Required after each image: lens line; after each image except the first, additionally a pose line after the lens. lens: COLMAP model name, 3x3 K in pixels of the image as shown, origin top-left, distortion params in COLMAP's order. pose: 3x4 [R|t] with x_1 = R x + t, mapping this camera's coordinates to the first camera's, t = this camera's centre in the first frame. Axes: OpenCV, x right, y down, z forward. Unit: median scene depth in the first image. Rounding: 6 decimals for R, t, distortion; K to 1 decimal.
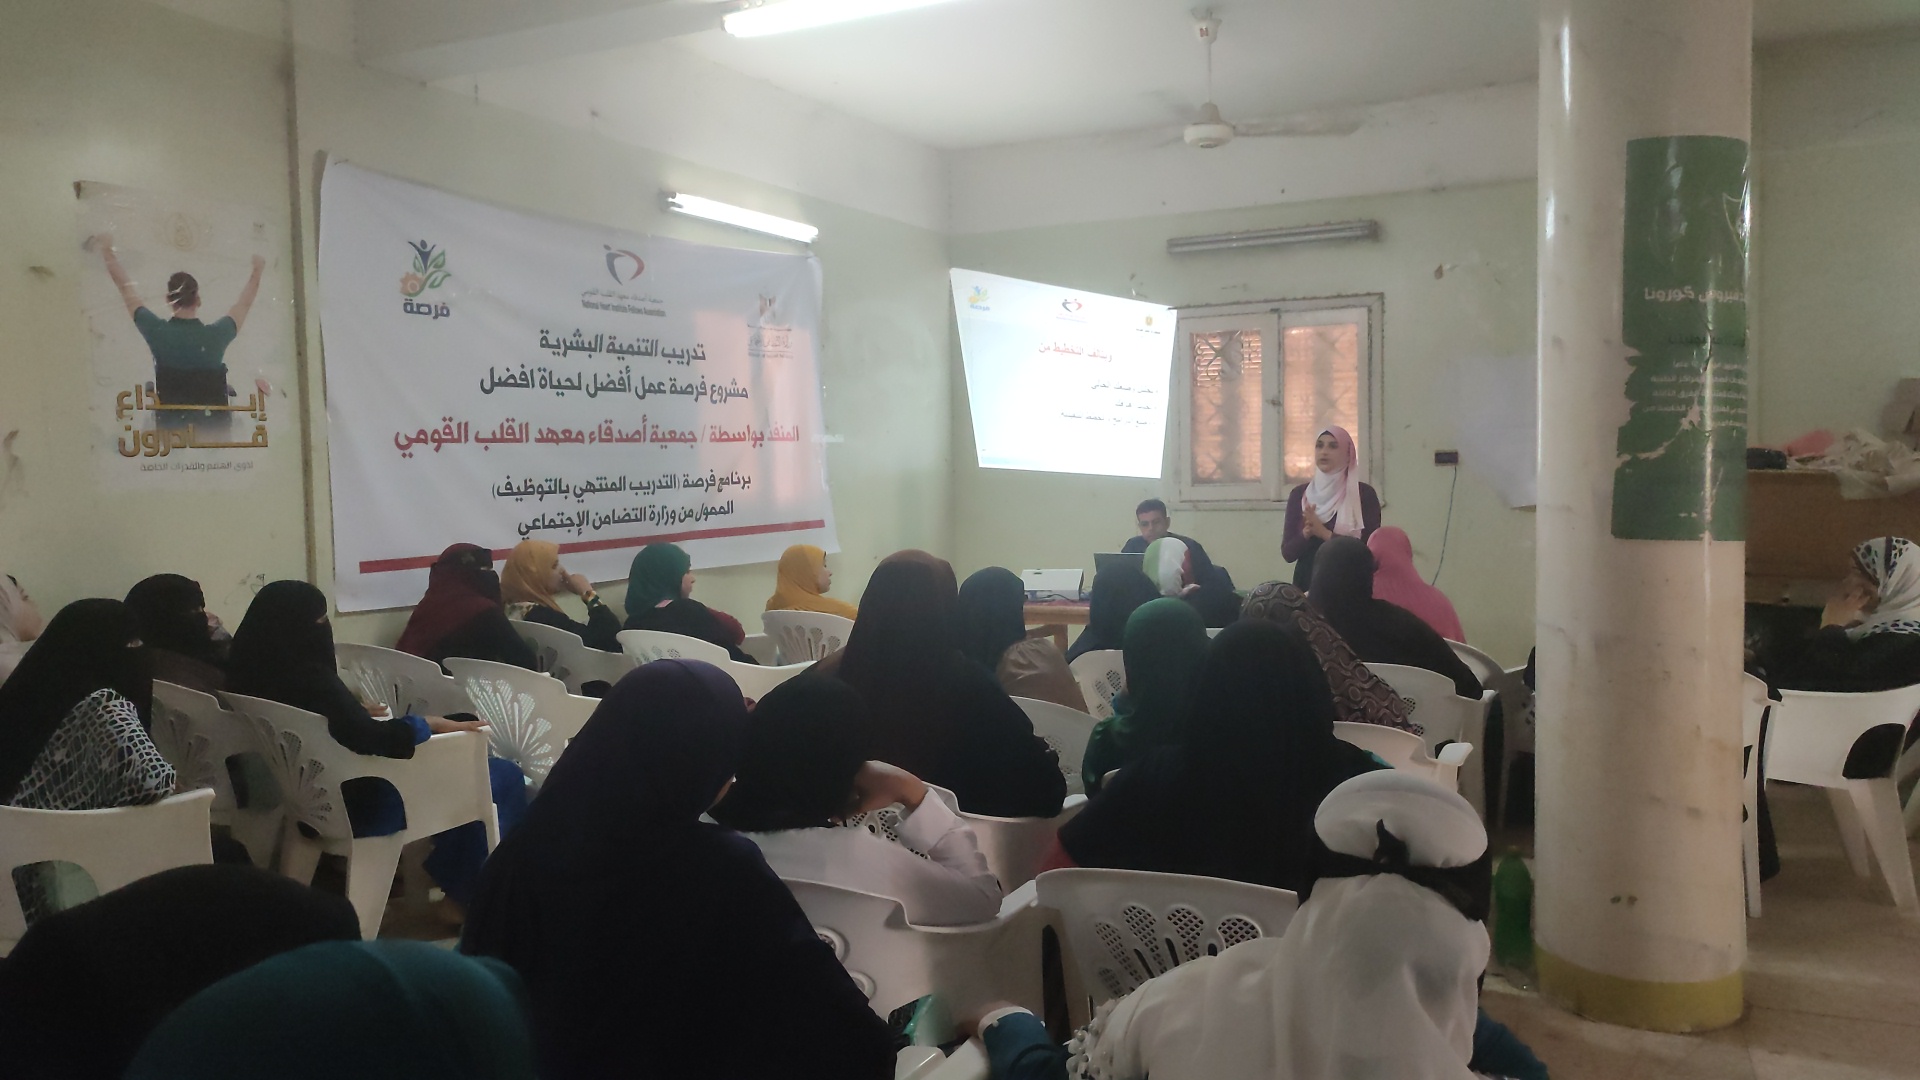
lens RADIAL K [[1386.7, 0, 963.7], [0, 1386.7, 531.4], [0, 0, 1]] dist [0.012632, -0.001880]
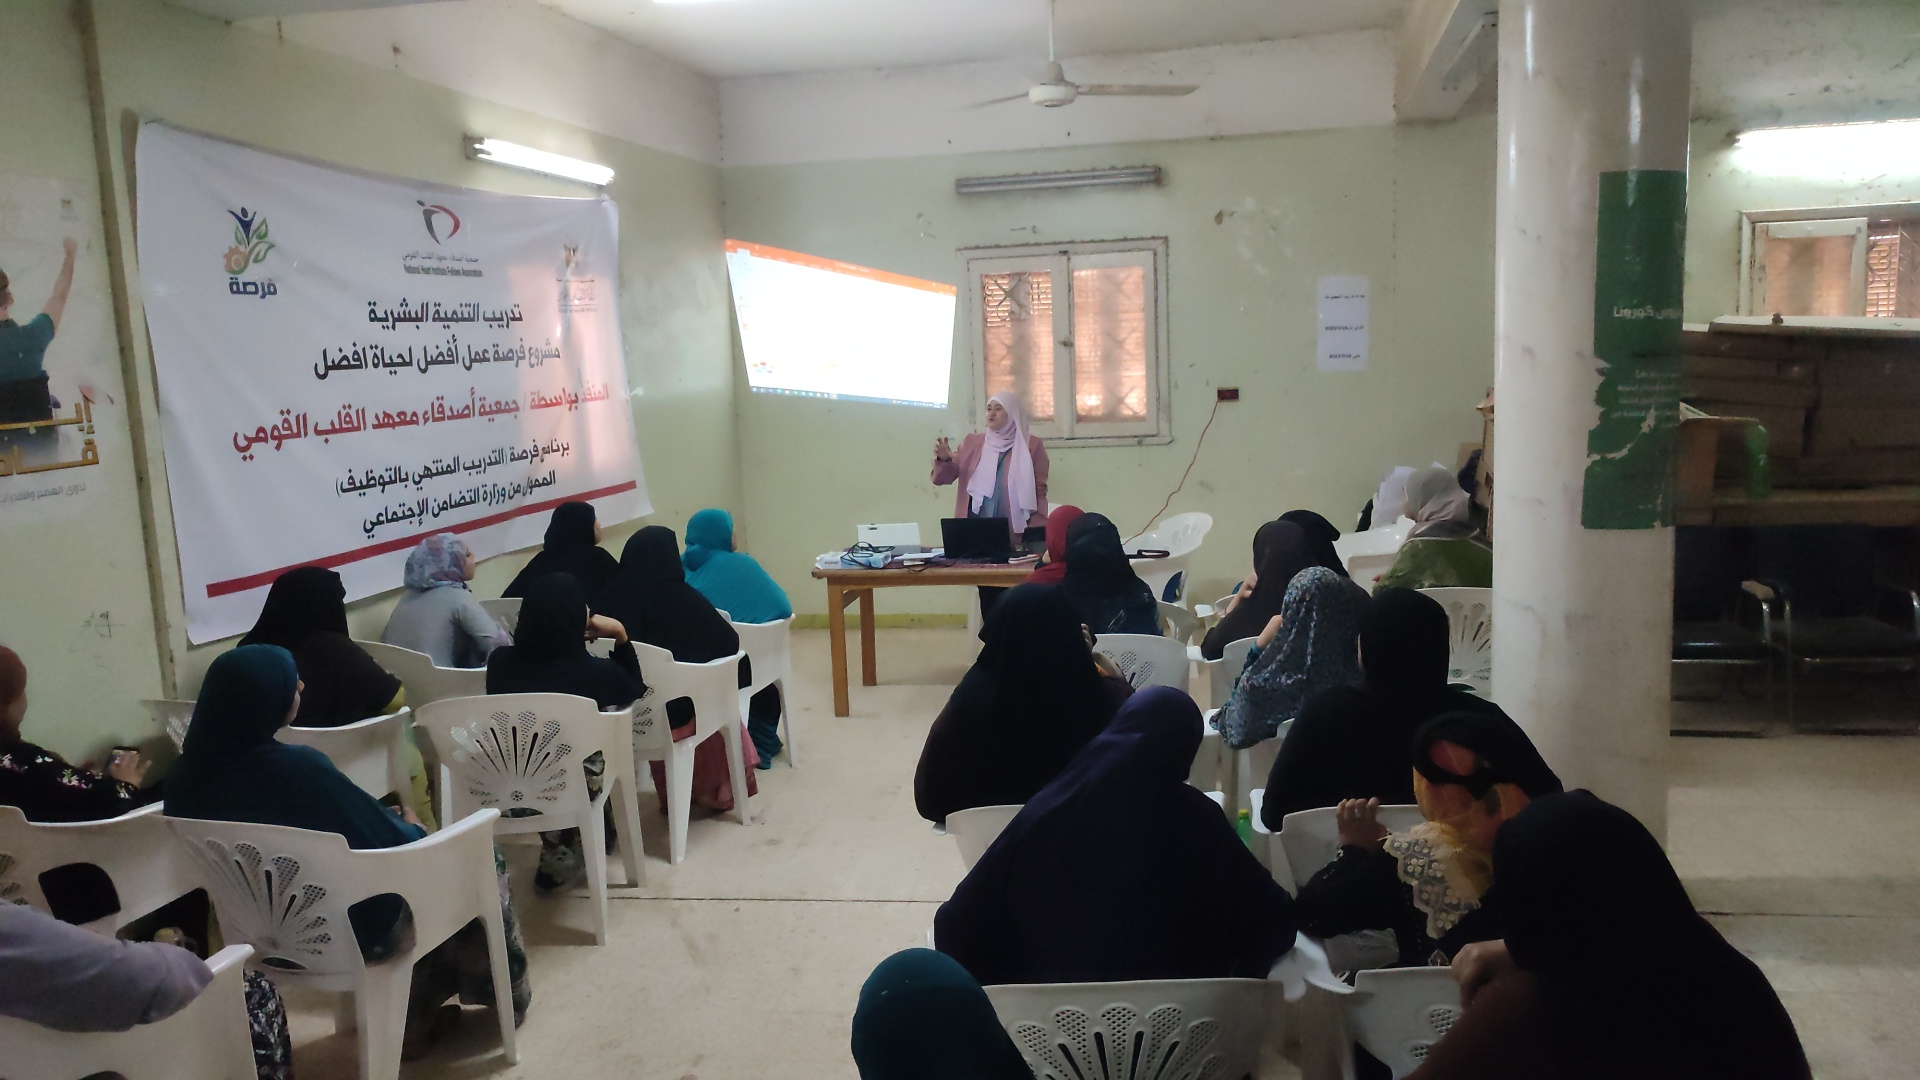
lens RADIAL K [[1386.7, 0, 968.6], [0, 1386.7, 536.7], [0, 0, 1]] dist [0.012632, -0.001880]
pose [[0.962696, -0.058270, 0.264236, -0.170644], [0.036207, 0.995496, 0.087615, -0.056938], [-0.268151, -0.074780, 0.960470, 0.023012]]
